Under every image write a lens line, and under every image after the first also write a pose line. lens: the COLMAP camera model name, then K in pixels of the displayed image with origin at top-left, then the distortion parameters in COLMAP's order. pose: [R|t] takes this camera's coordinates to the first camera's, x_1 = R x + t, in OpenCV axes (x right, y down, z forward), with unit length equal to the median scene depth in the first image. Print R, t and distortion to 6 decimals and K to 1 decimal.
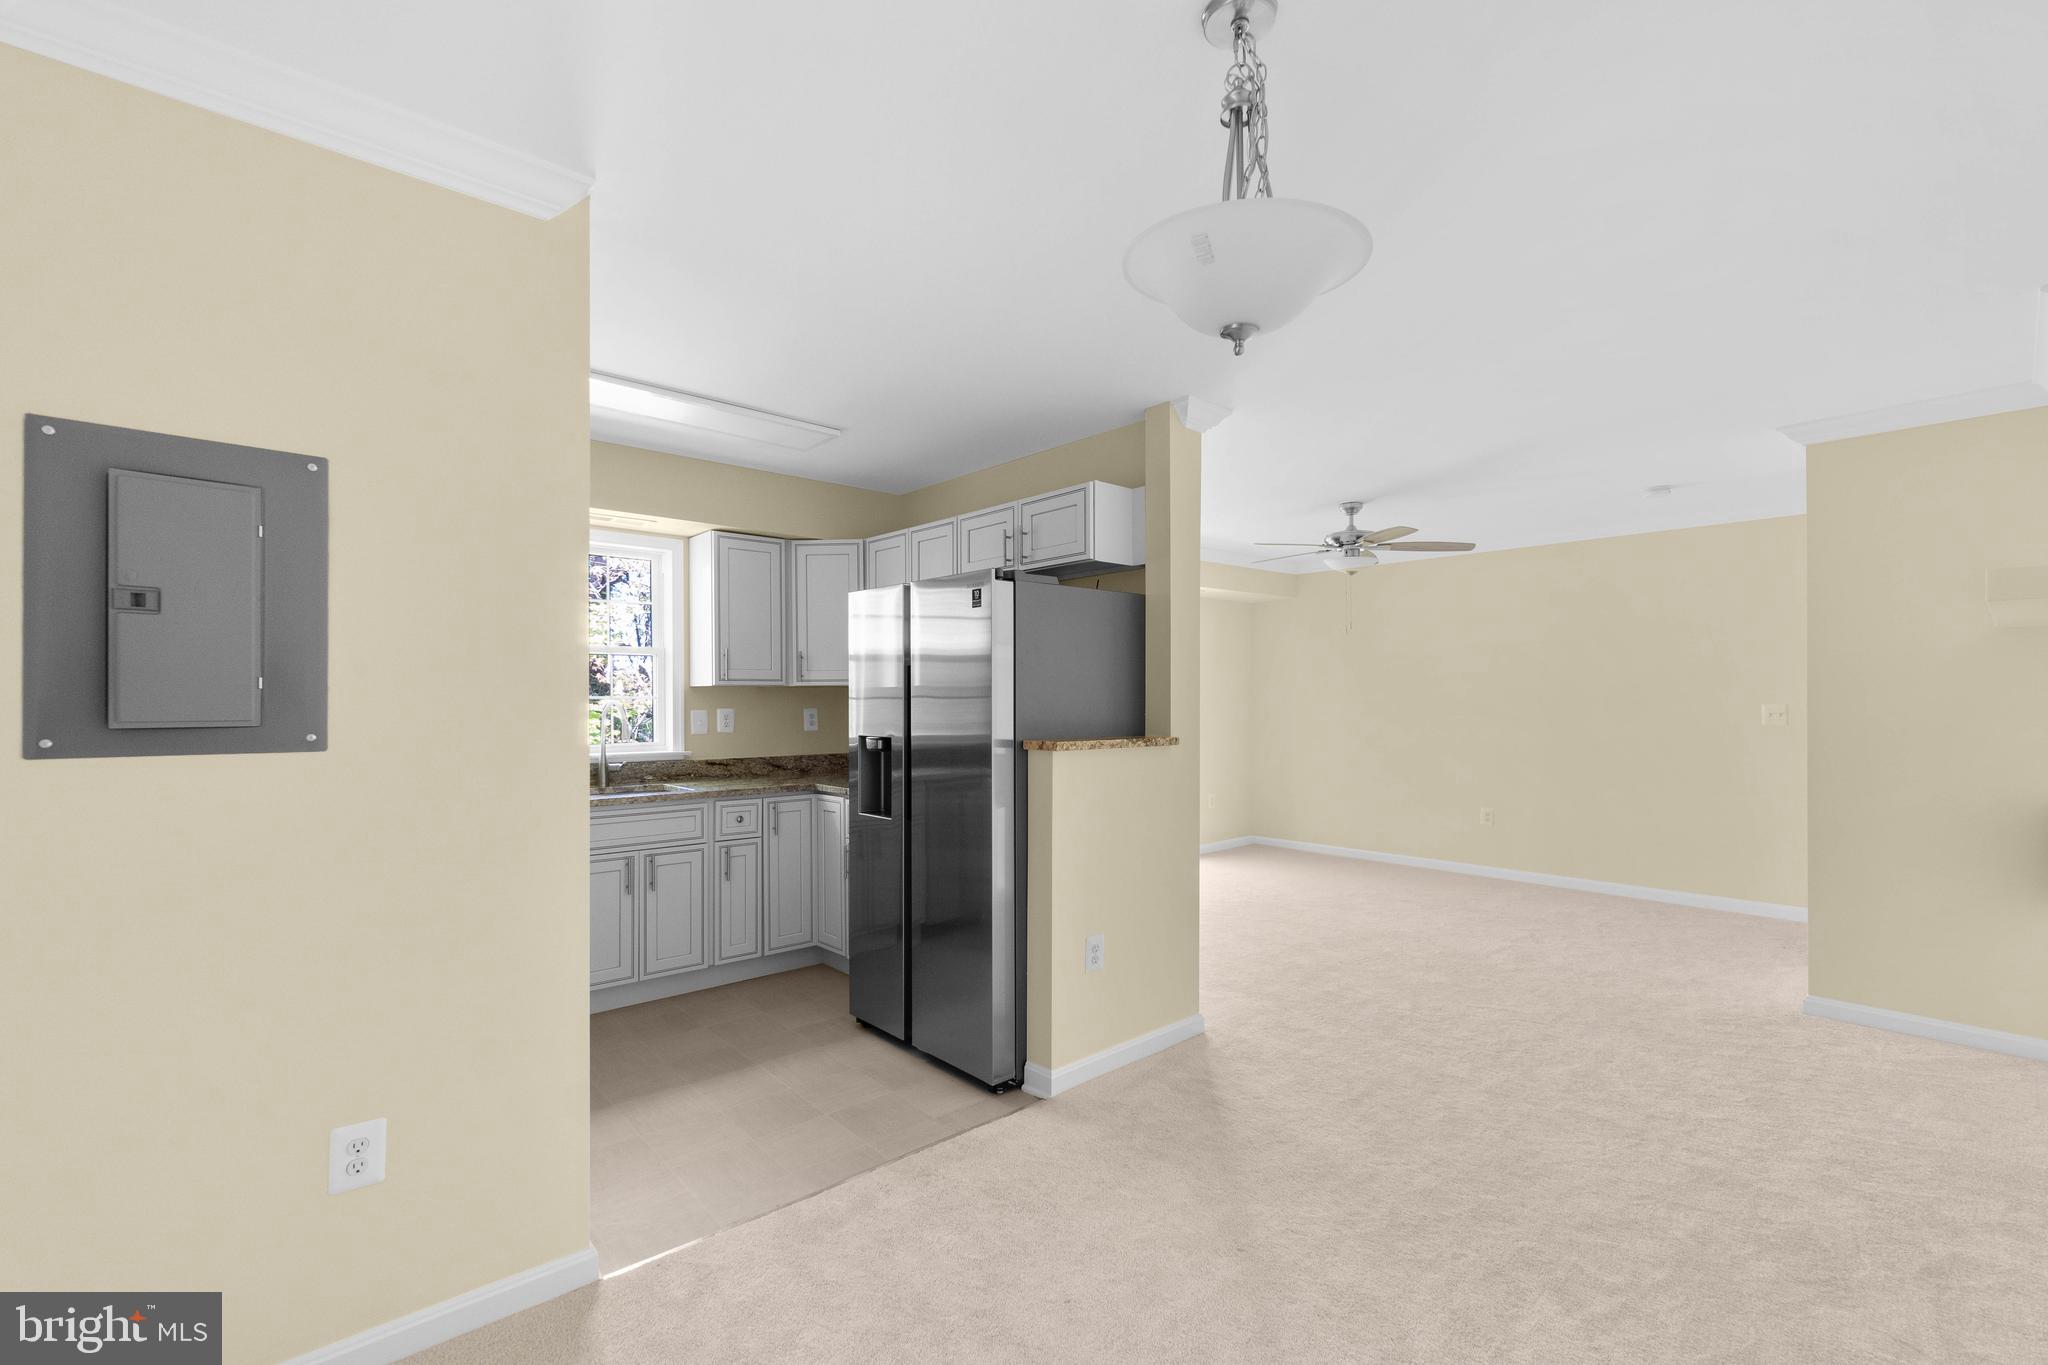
lens RADIAL K [[886.7, 0, 1022.7], [0, 886.7, 701.2], [0, 0, 1]] dist [-0.001320, 0.000358]
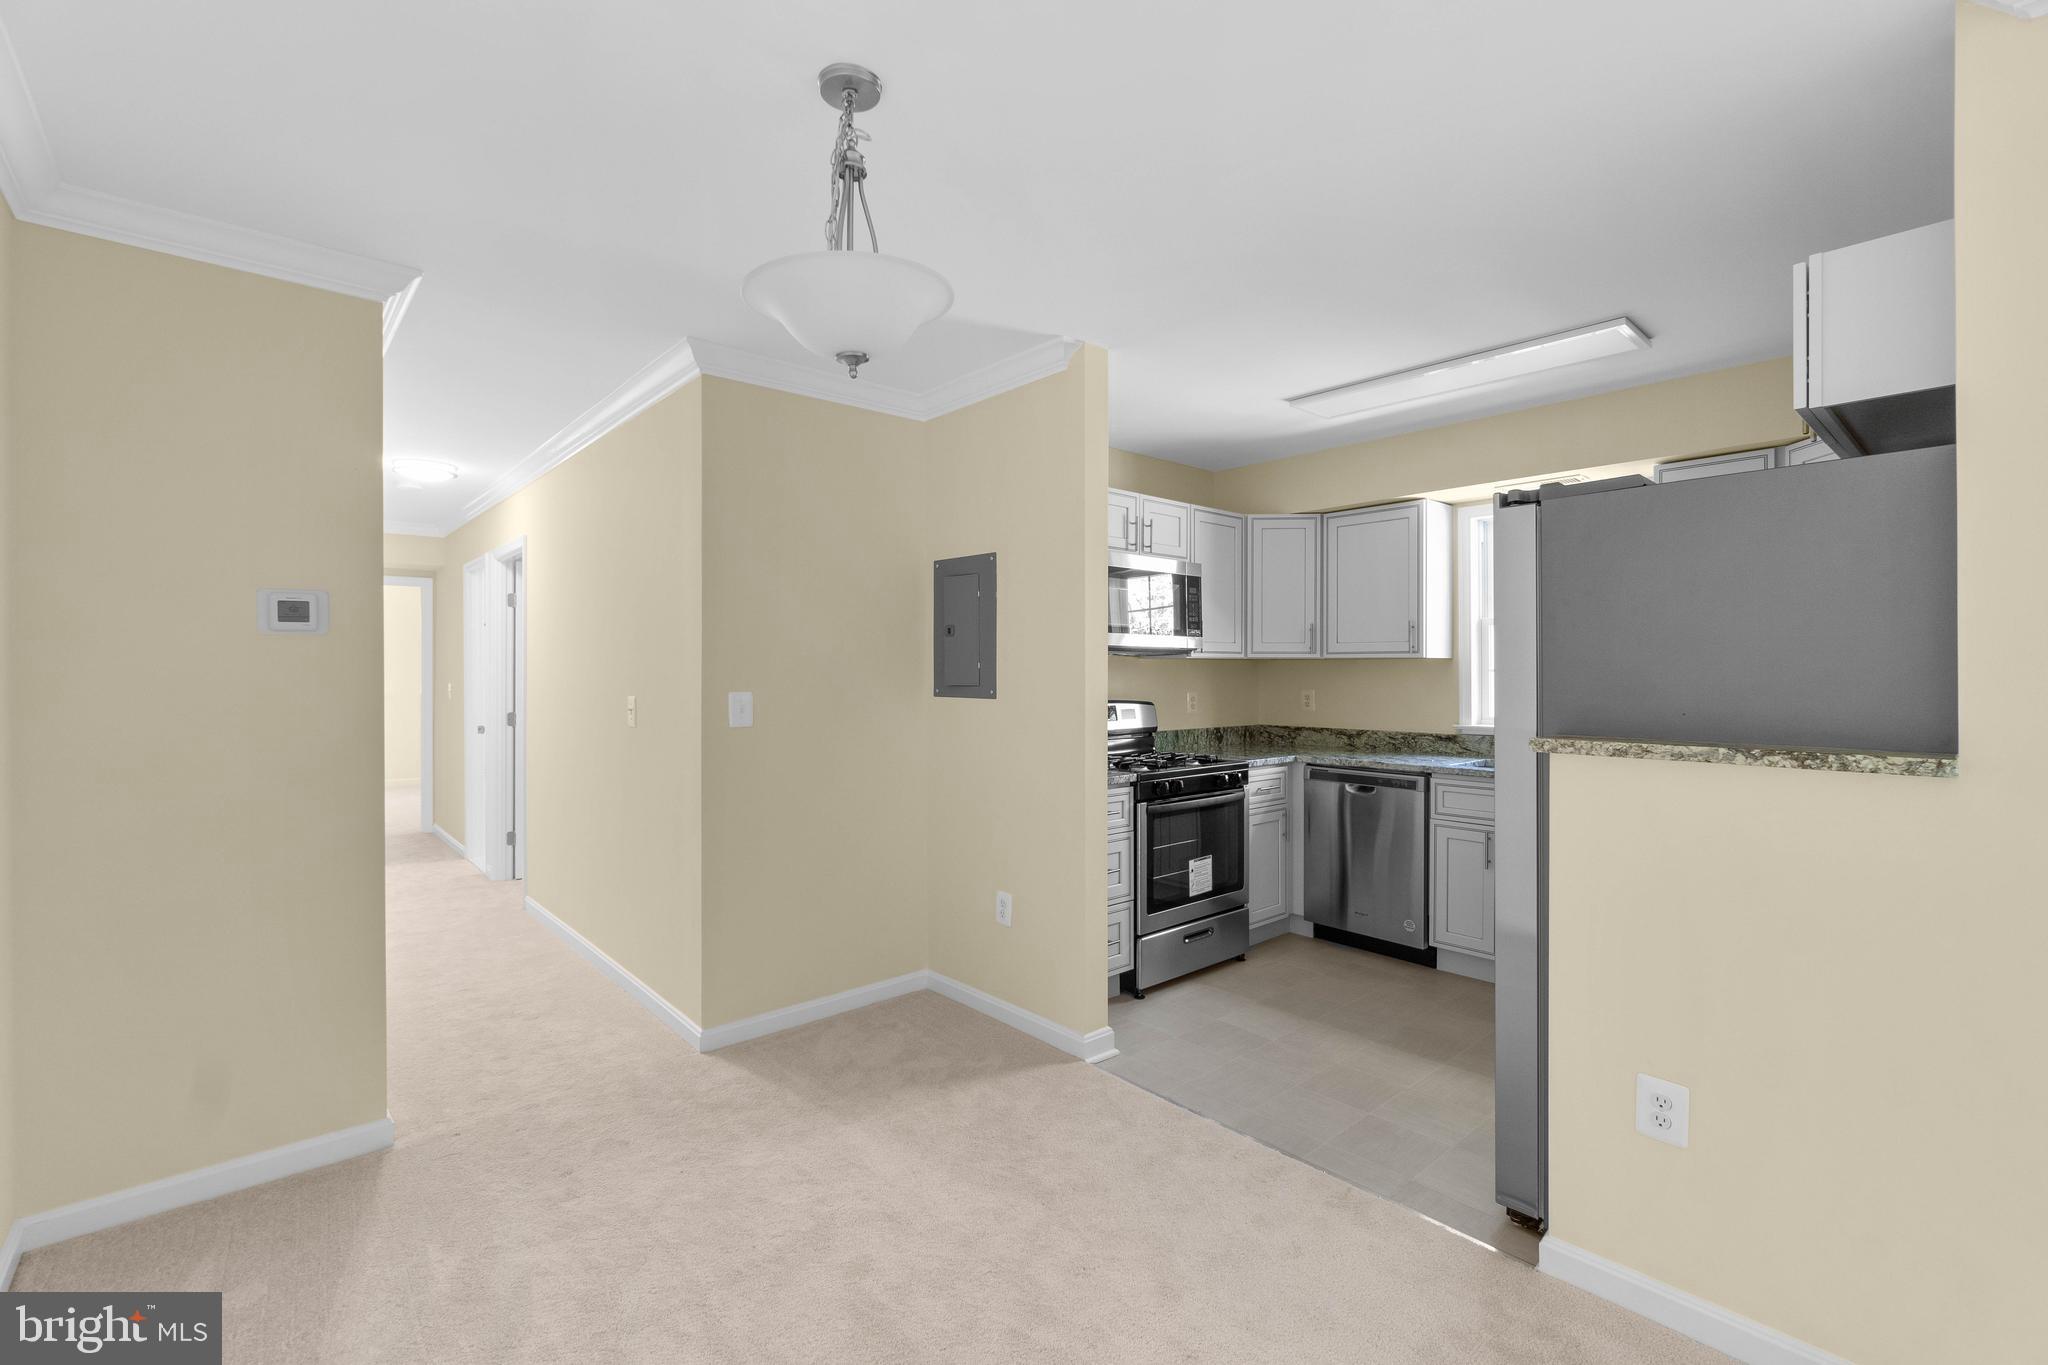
lens RADIAL K [[891.6, 0, 1021.6], [0, 891.6, 675.6], [0, 0, 1]] dist [0.000291, 0.000149]
pose [[-0.003452, 0.005552, -0.999979, 0.508304], [0.000023, 0.999985, 0.005552, -0.003190], [0.999994, -0.000004, -0.003453, 0.443023]]
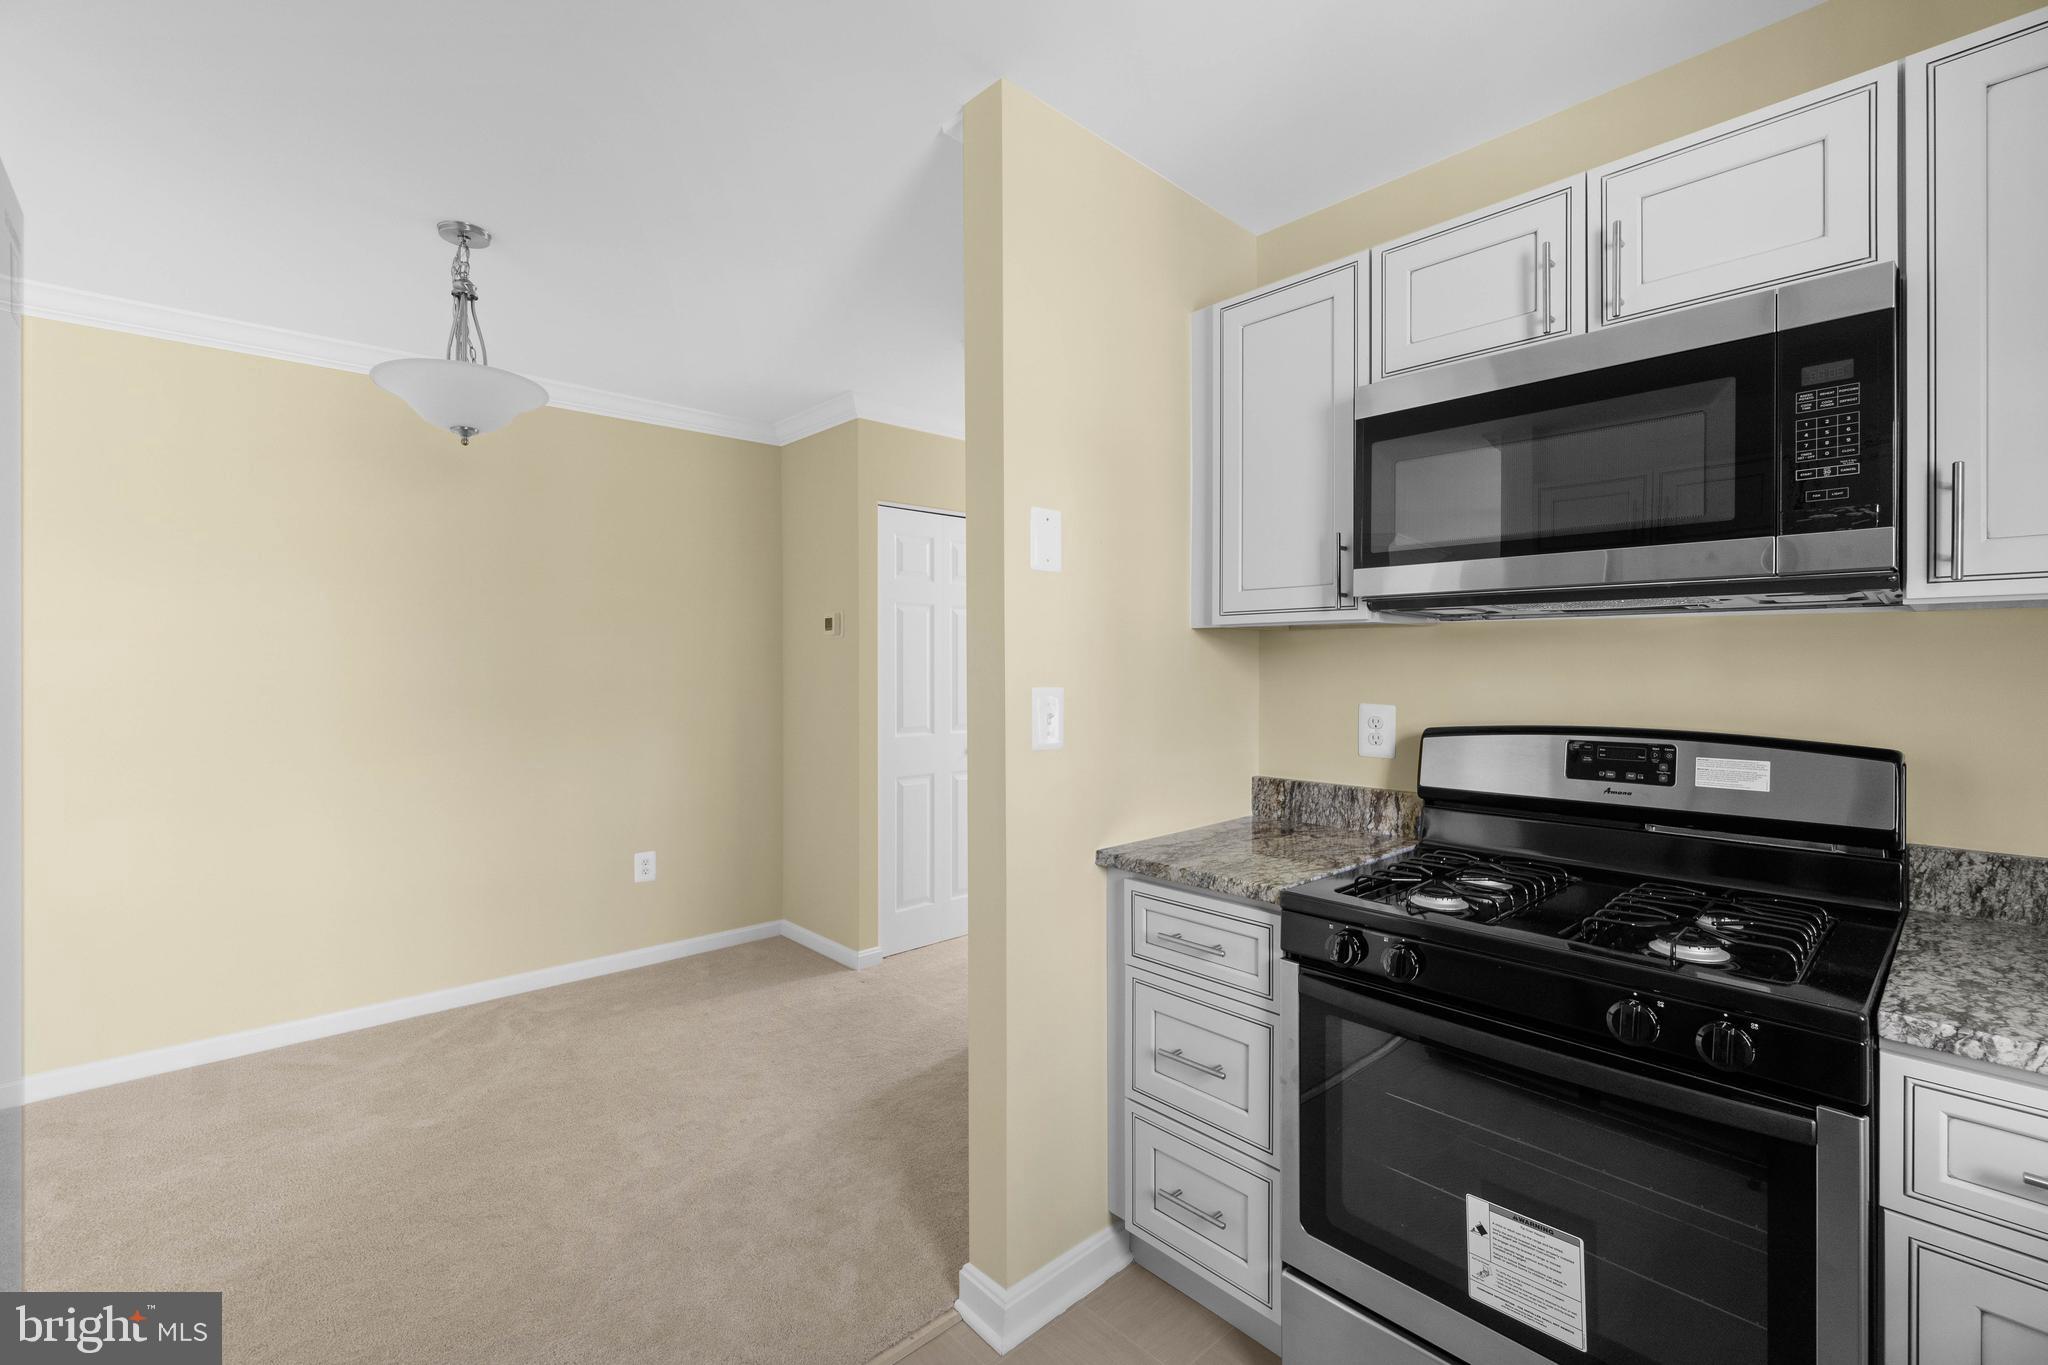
lens RADIAL K [[888.9, 0, 1015.3], [0, 888.9, 665.5], [0, 0, 1]] dist [-0.001909, 0.000037]
pose [[-0.999948, 0.005104, -0.008830, -0.263223], [0.005061, 0.999975, 0.004956, -0.000296], [0.008855, 0.004911, -0.999949, 0.942638]]
